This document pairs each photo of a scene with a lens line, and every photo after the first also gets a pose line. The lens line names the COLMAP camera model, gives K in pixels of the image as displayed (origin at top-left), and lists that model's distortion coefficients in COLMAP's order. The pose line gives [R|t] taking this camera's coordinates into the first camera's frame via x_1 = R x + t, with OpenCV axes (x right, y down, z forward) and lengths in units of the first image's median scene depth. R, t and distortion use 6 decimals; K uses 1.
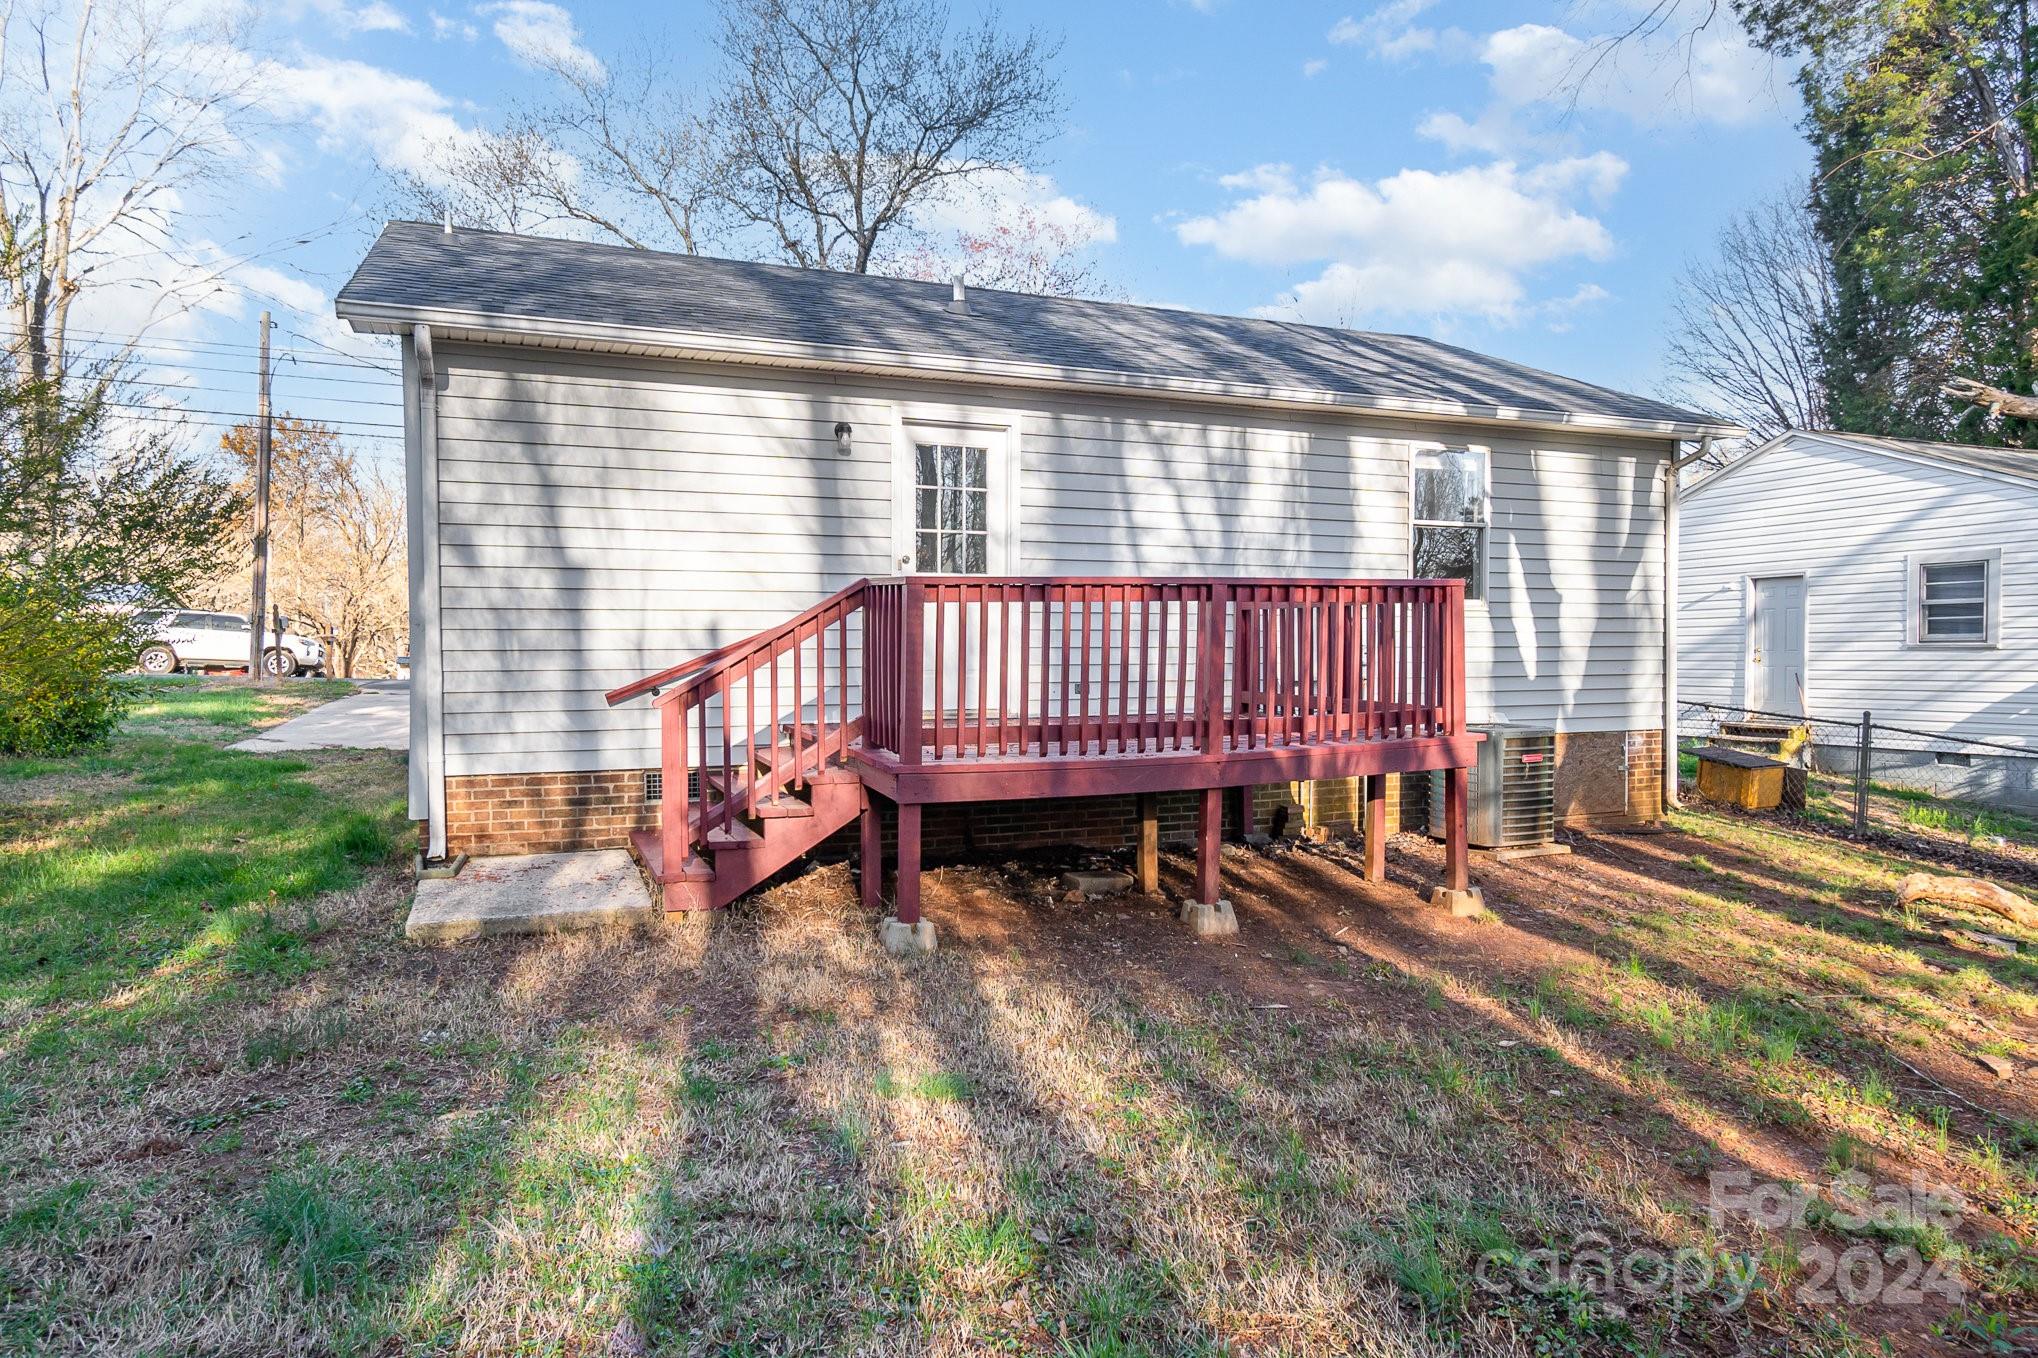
lens RADIAL K [[1105.2, 0, 1019.0], [0, 1105.2, 679.0], [0, 0, 1]] dist [-0.004542, -0.000720]
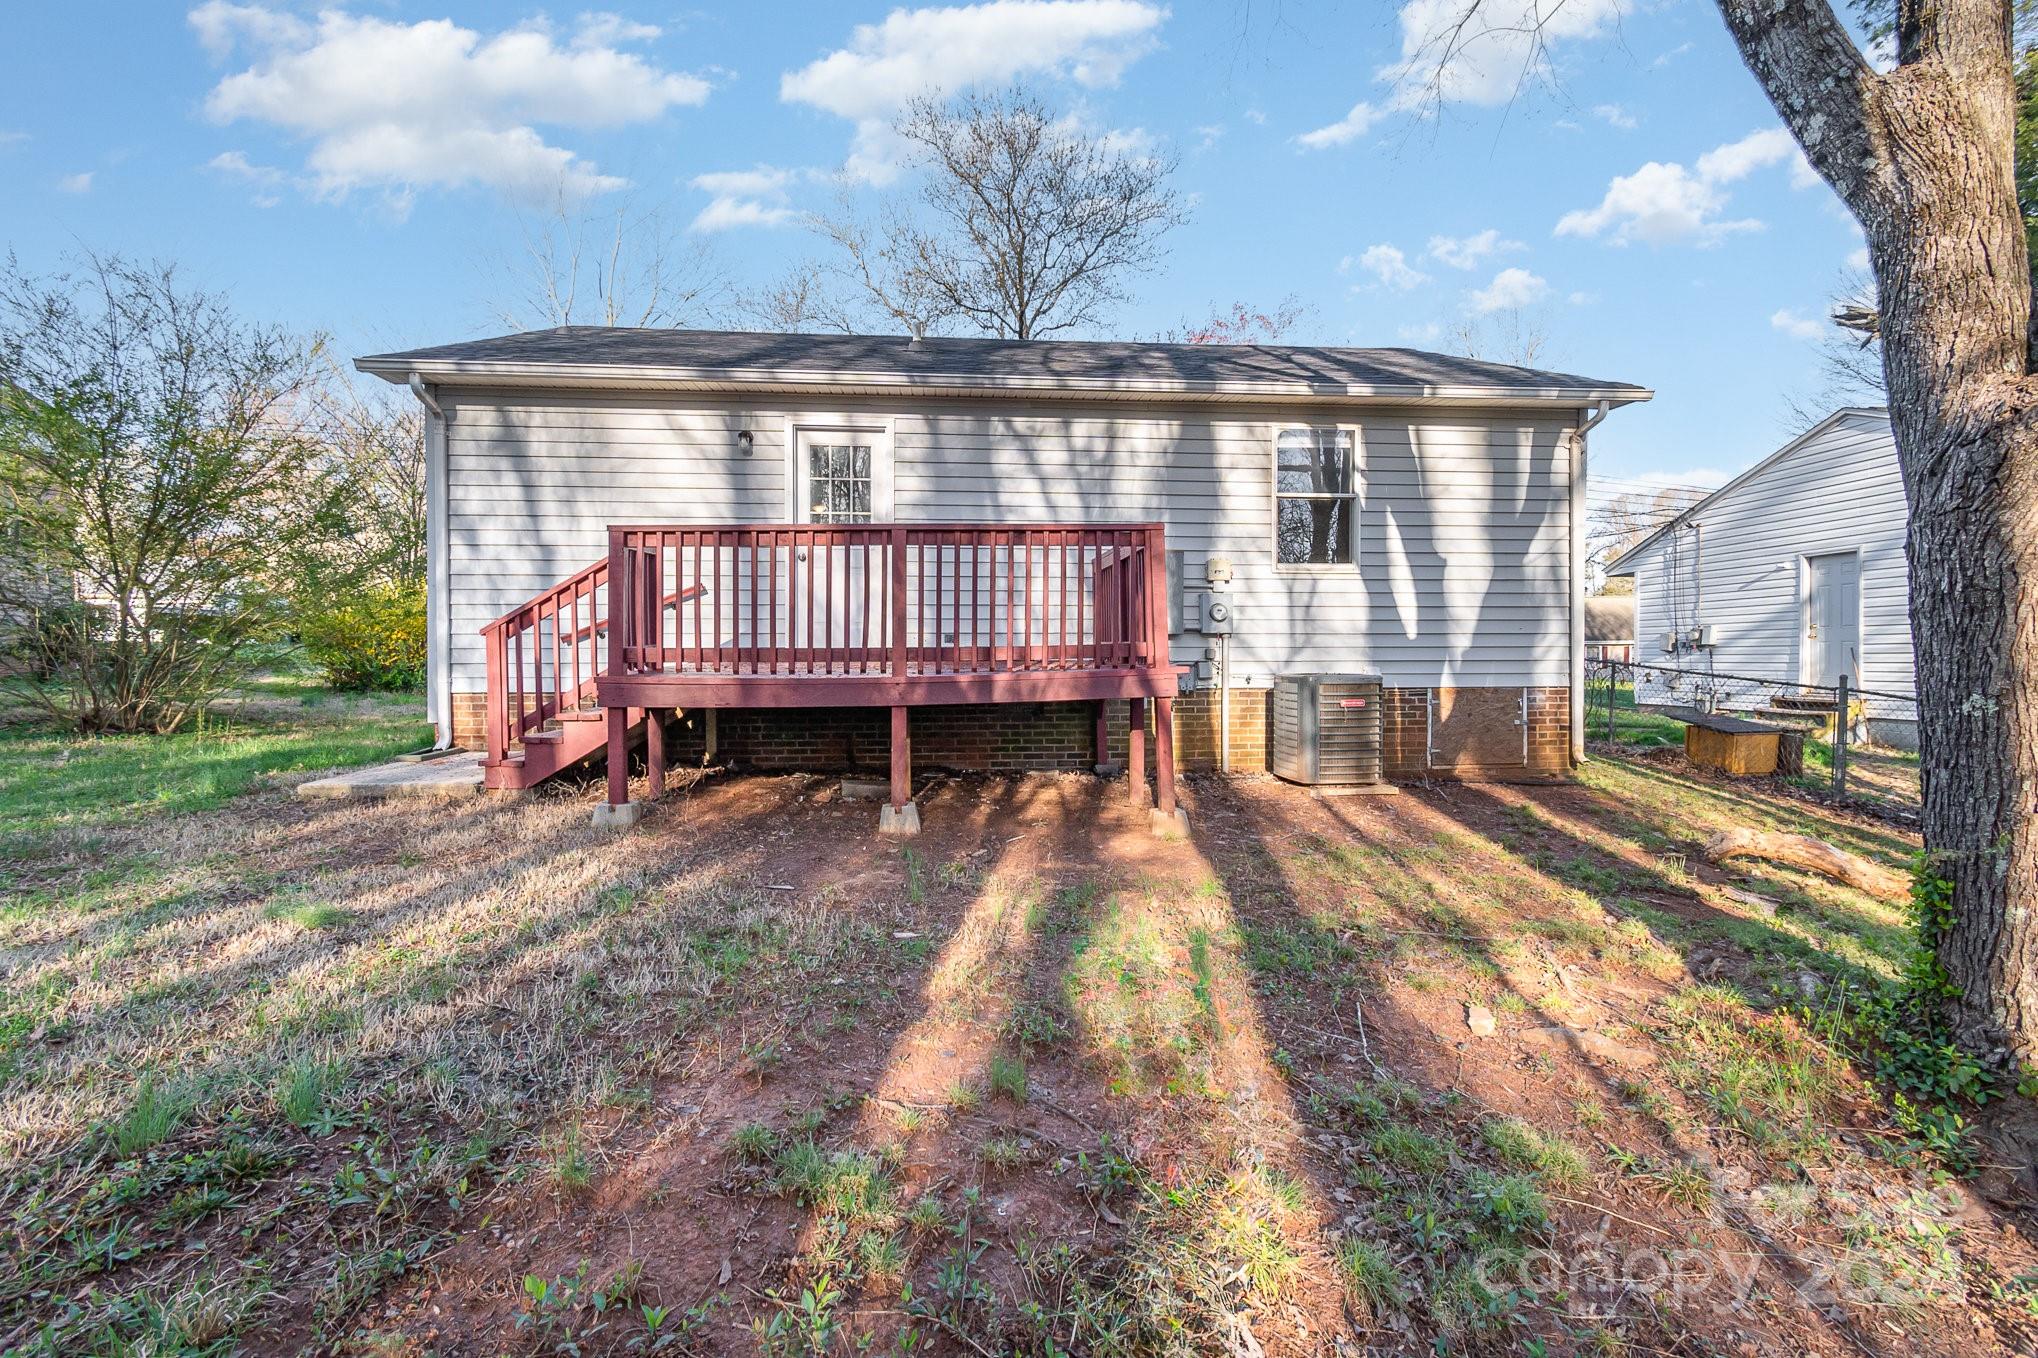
lens RADIAL K [[822.2, 0, 1021.2], [0, 822.2, 654.0], [0, 0, 1]] dist [-0.000332, -0.000104]
pose [[0.962389, 0.002935, -0.271660, 0.318808], [-0.007789, 0.999829, -0.016789, 0.034077], [0.271564, 0.018273, 0.962247, 0.122924]]
